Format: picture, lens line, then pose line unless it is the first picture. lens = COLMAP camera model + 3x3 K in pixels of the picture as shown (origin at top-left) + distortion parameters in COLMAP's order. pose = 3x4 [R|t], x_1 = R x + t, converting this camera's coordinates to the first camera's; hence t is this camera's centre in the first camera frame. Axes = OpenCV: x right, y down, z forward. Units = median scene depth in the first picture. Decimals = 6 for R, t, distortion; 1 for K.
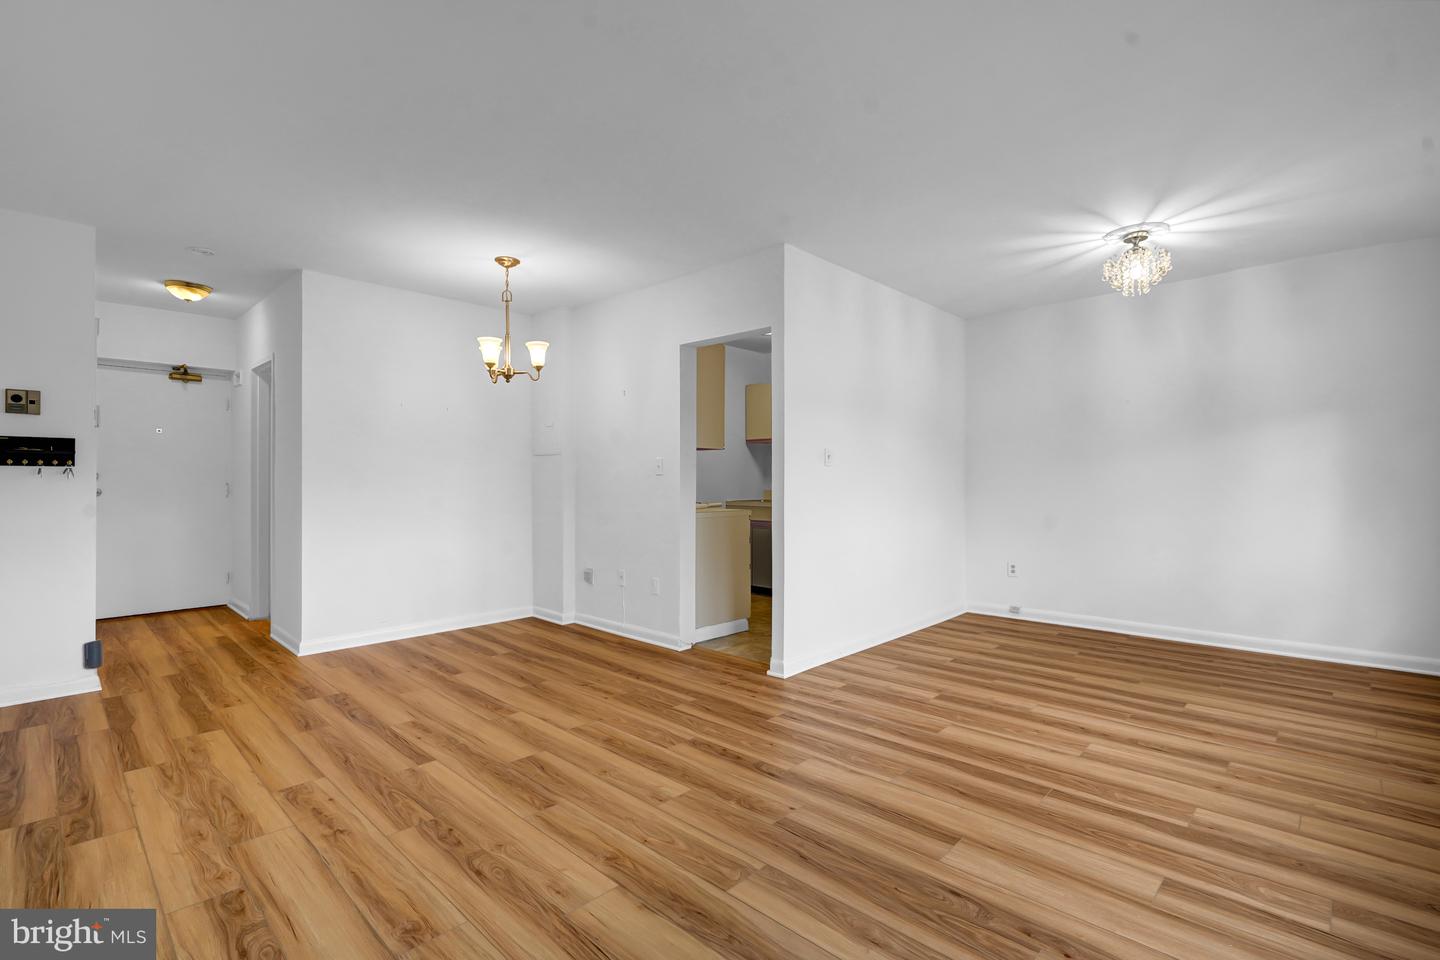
lens RADIAL K [[660.5, 0, 718.0], [0, 660.5, 480.6], [0, 0, 1]] dist [-0.004240, 0.001646]
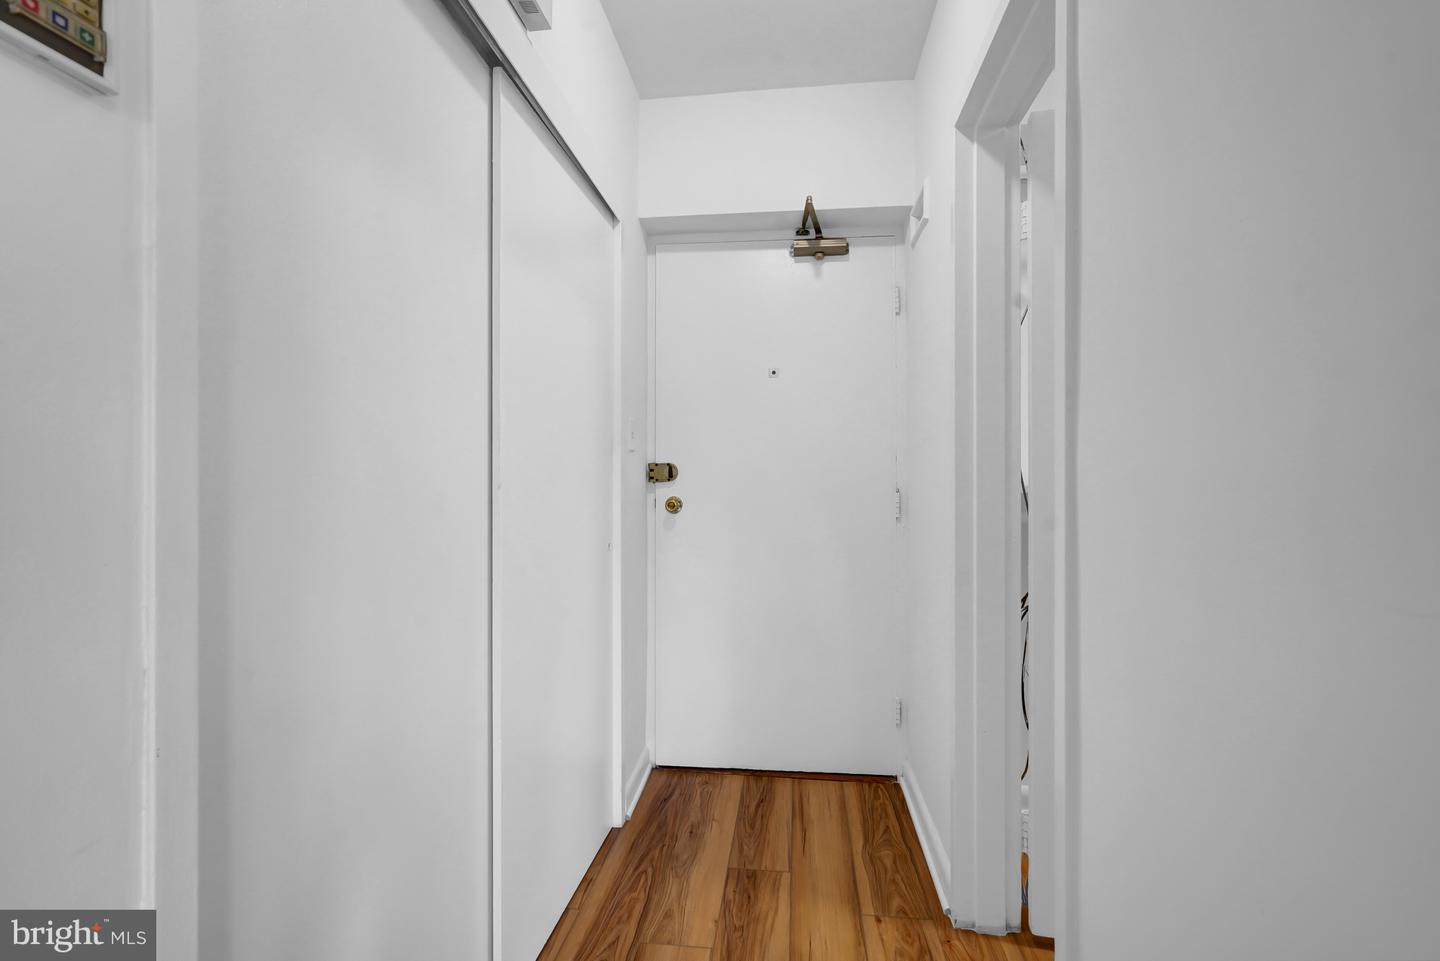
lens RADIAL K [[660.5, 0, 714.1], [0, 660.5, 481.0], [0, 0, 1]] dist [-0.004240, 0.001646]
pose [[0.601706, 0.006972, -0.798687, -0.706104], [0.001035, 0.999954, 0.009508, -0.006297], [0.798717, -0.006547, 0.601671, 0.963719]]
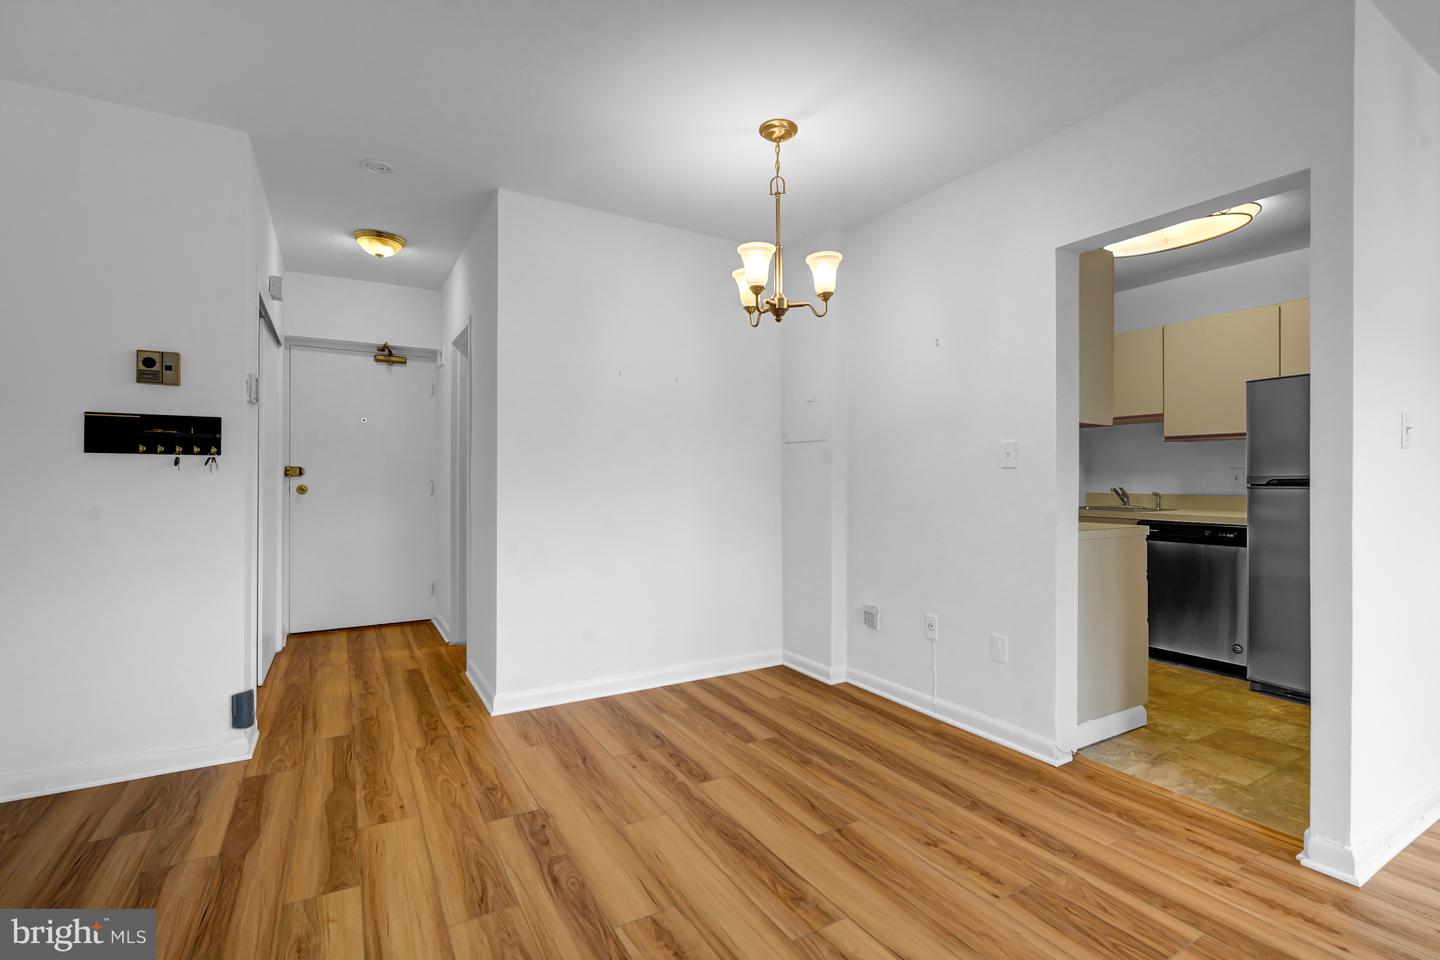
lens RADIAL K [[660.5, 0, 718.6], [0, 660.5, 481.7], [0, 0, 1]] dist [-0.004240, 0.001646]
pose [[0.961934, 0.003583, -0.273257, -0.208354], [-0.002977, 0.999992, 0.002630, 0.004210], [0.273265, -0.001716, 0.961937, 0.389427]]
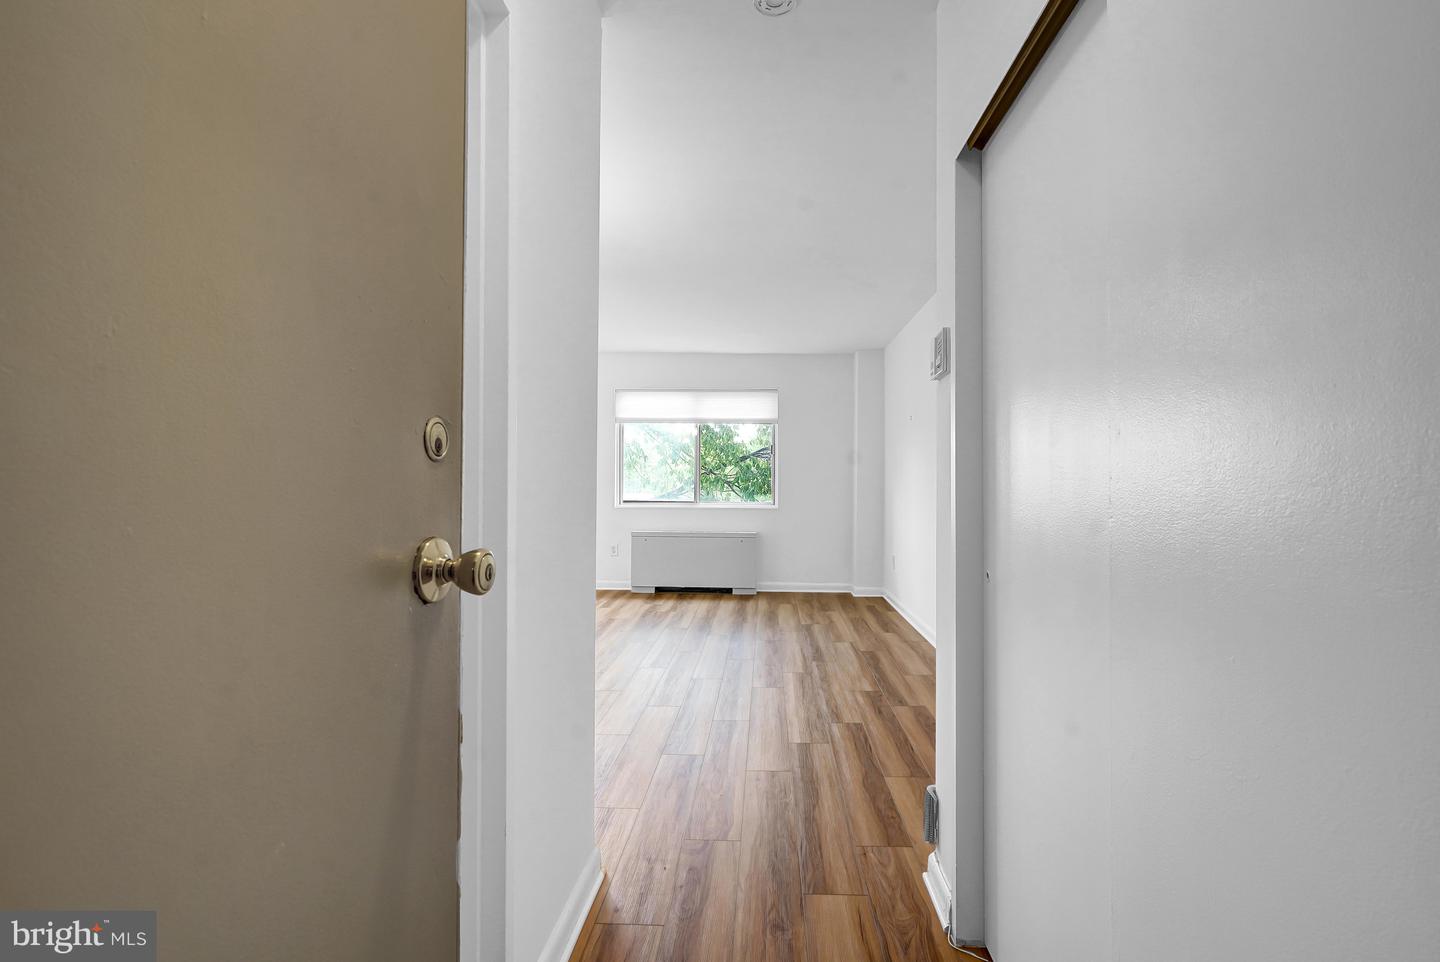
lens RADIAL K [[660.5, 0, 719.1], [0, 660.5, 481.5], [0, 0, 1]] dist [-0.004240, 0.001646]
pose [[-0.638145, -0.002582, 0.769912, -1.096394], [-0.012956, 0.999889, -0.007386, 0.000964], [-0.769807, -0.014688, -0.638108, 1.305432]]
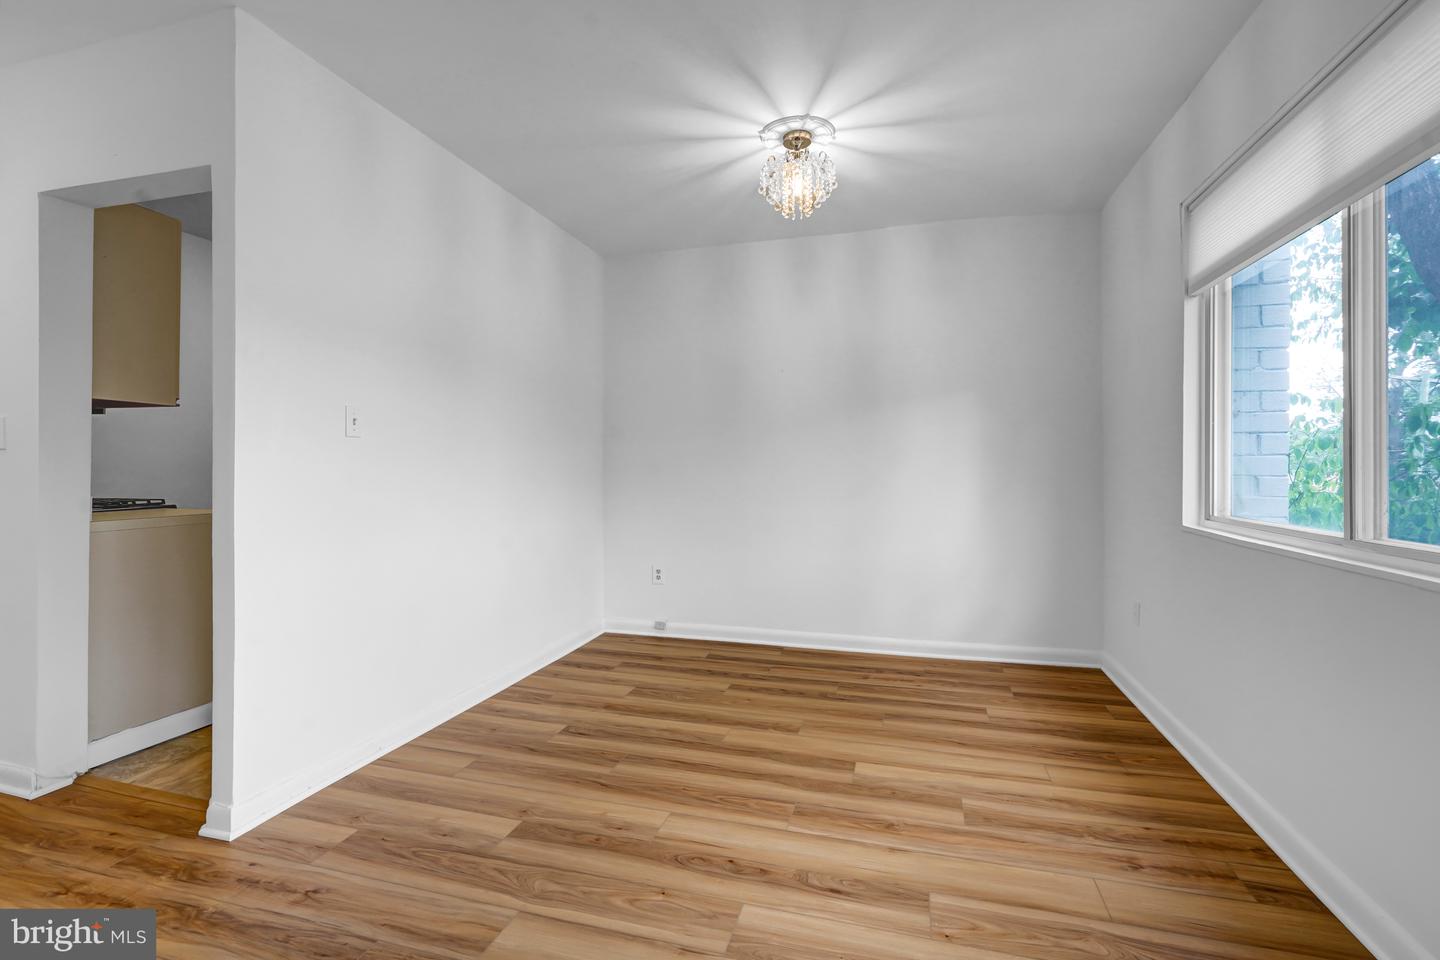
lens RADIAL K [[660.5, 0, 724.0], [0, 660.5, 468.4], [0, 0, 1]] dist [-0.004240, 0.001646]
pose [[0.884138, 0.000535, 0.467226, 0.191787], [-0.002770, 0.999988, 0.004096, 0.002365], [-0.467218, -0.004916, 0.884128, 0.341726]]
